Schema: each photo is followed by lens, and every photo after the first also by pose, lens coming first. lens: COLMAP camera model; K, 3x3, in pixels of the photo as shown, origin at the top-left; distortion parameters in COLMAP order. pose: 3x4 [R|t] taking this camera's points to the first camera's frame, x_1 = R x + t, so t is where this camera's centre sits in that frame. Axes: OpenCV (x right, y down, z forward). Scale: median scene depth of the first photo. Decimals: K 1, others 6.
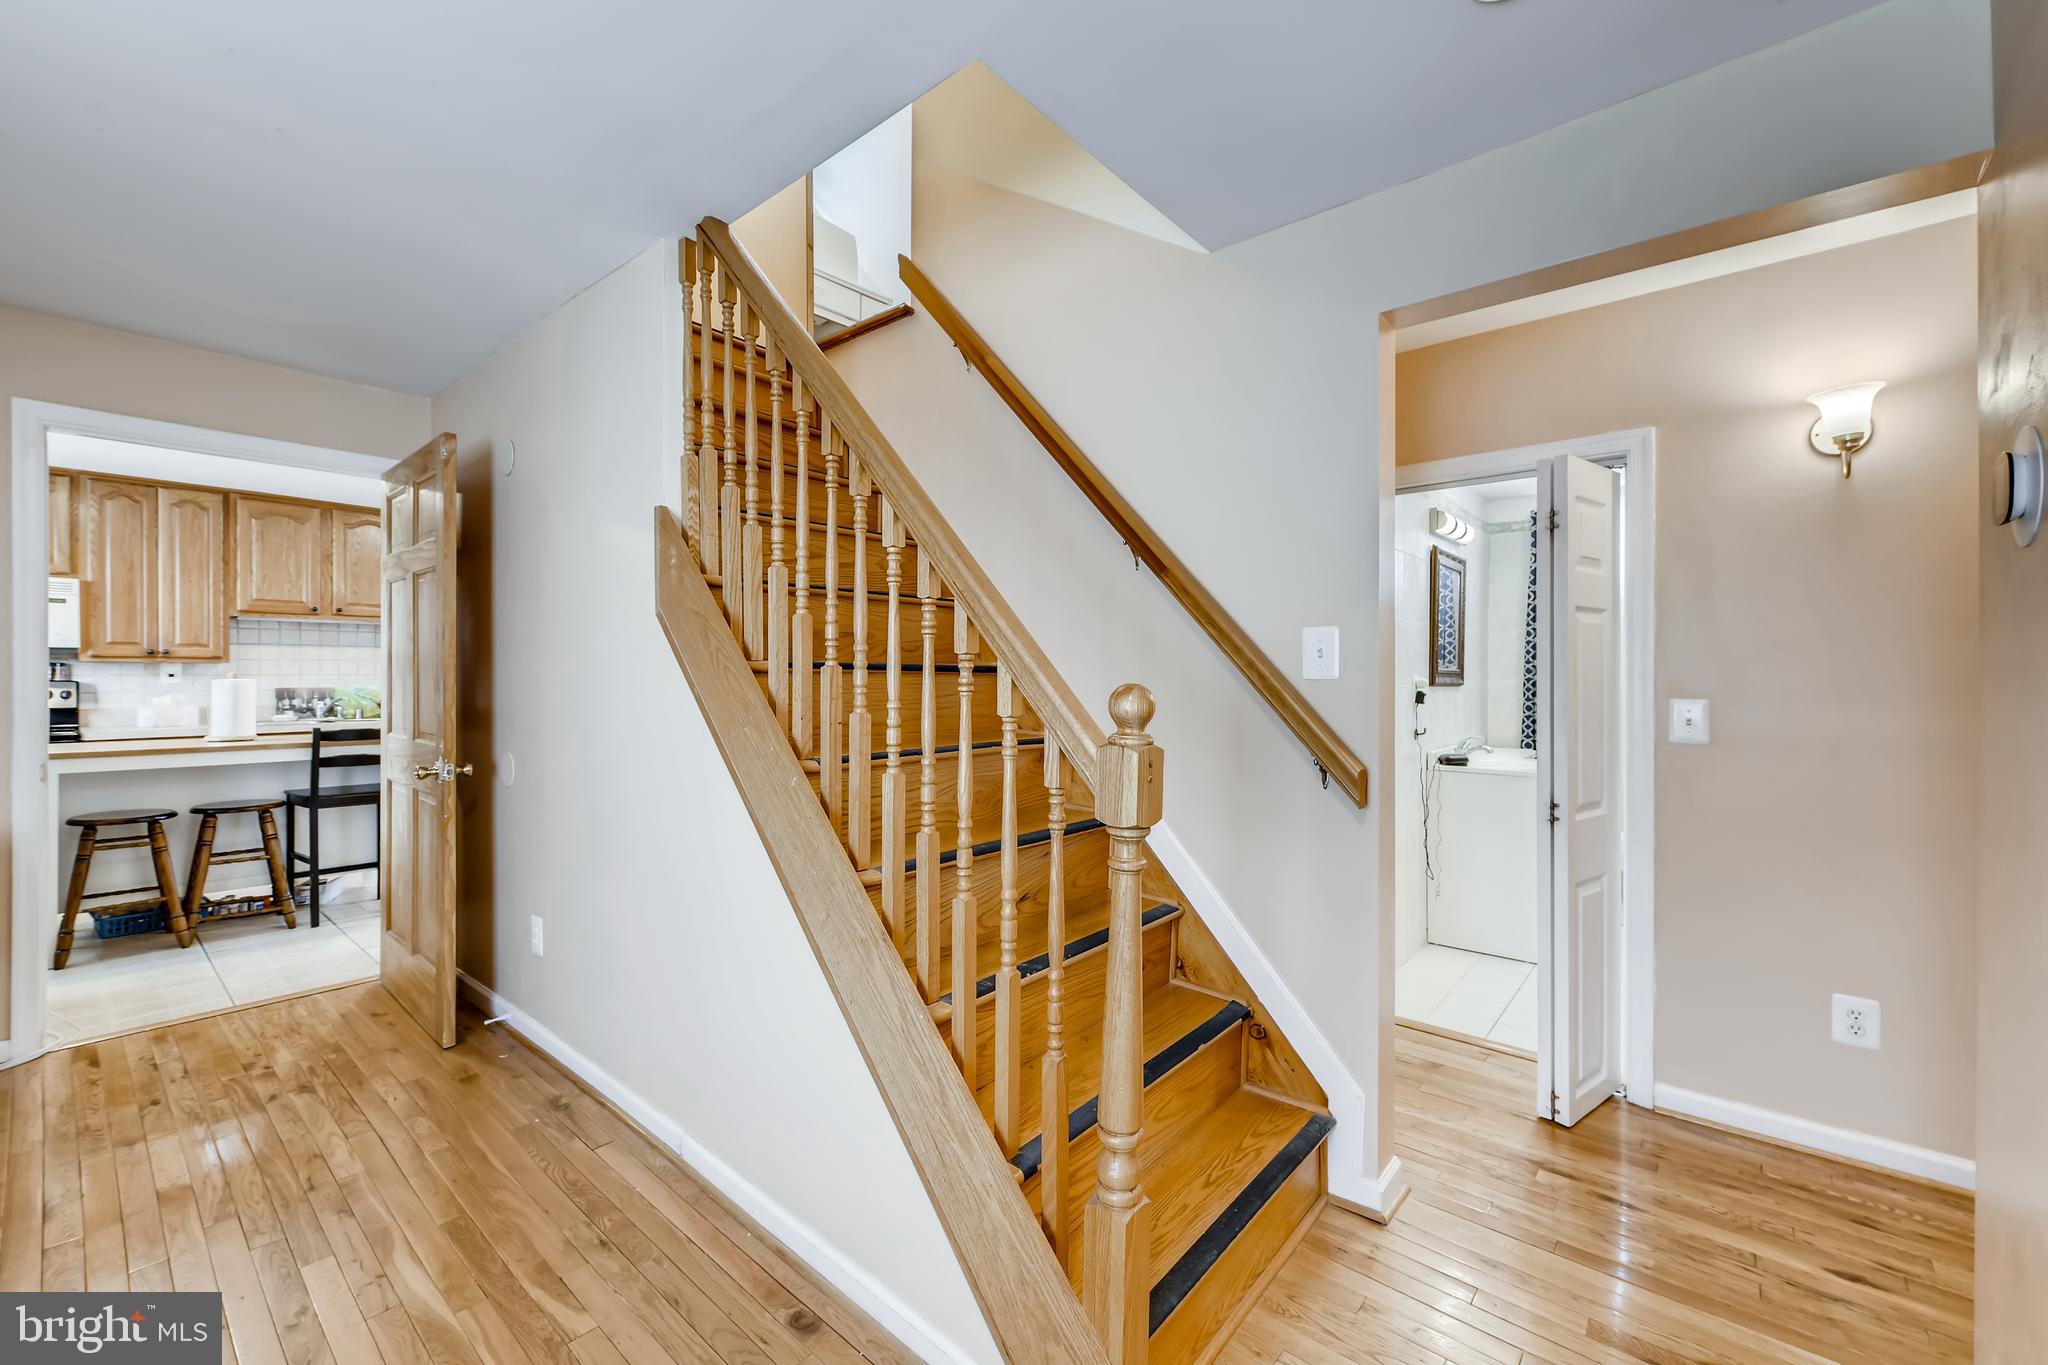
lens RADIAL K [[818.8, 0, 1026.5], [0, 818.8, 665.2], [0, 0, 1]] dist [0.024105, -0.009604]
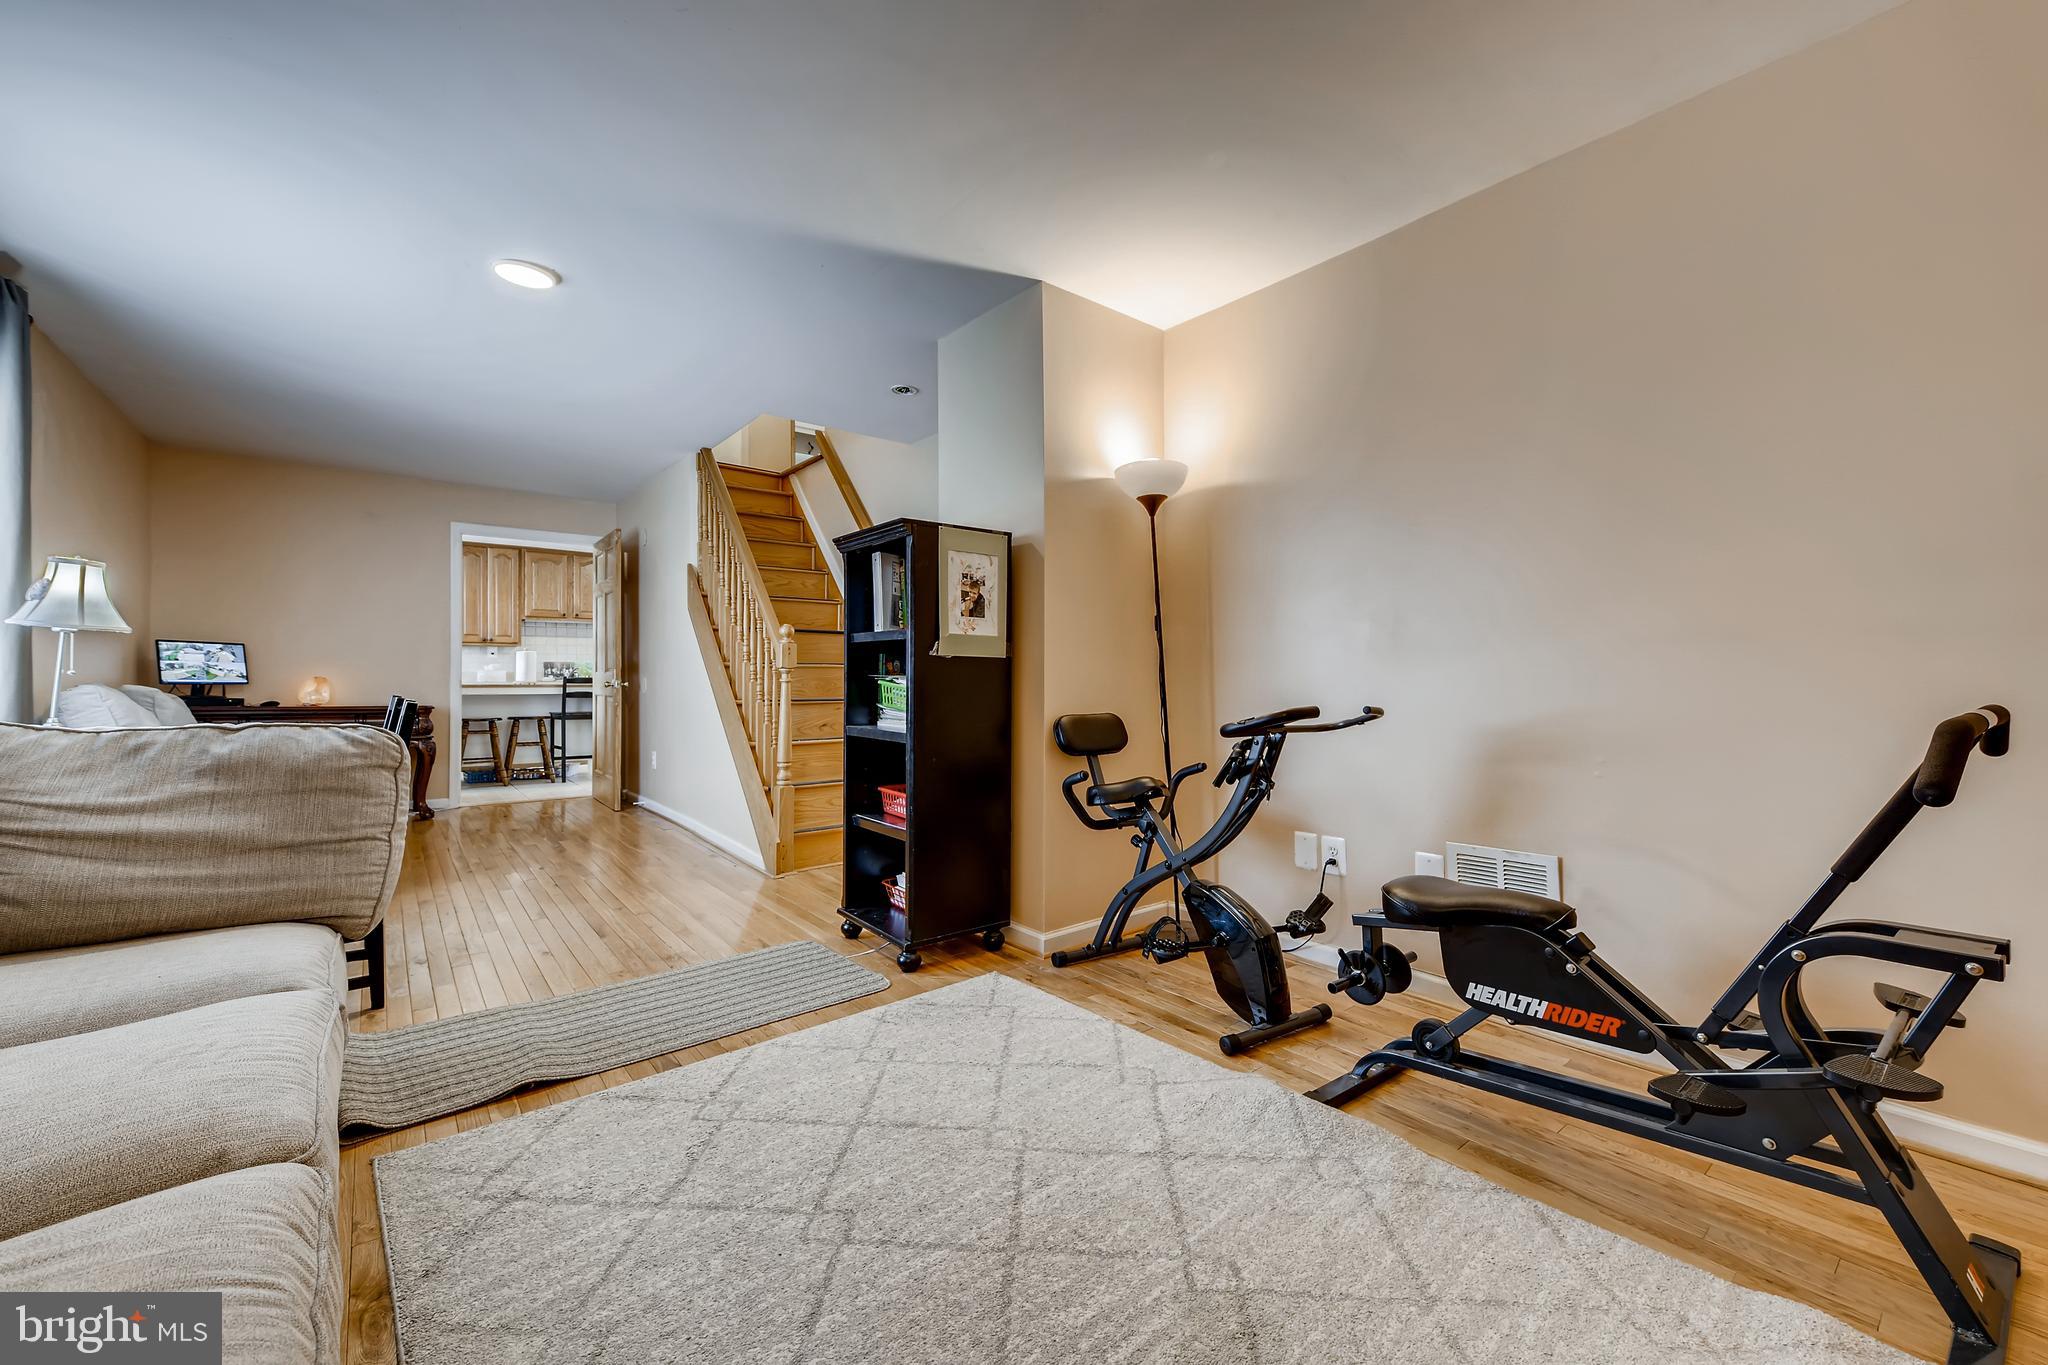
lens RADIAL K [[818.8, 0, 1026.5], [0, 818.8, 665.2], [0, 0, 1]] dist [0.024105, -0.009604]
pose [[0.980623, -0.001995, -0.195893, 0.525275], [0.000164, 0.999956, -0.009363, 0.067302], [0.195903, 0.009150, 0.980581, -0.614801]]
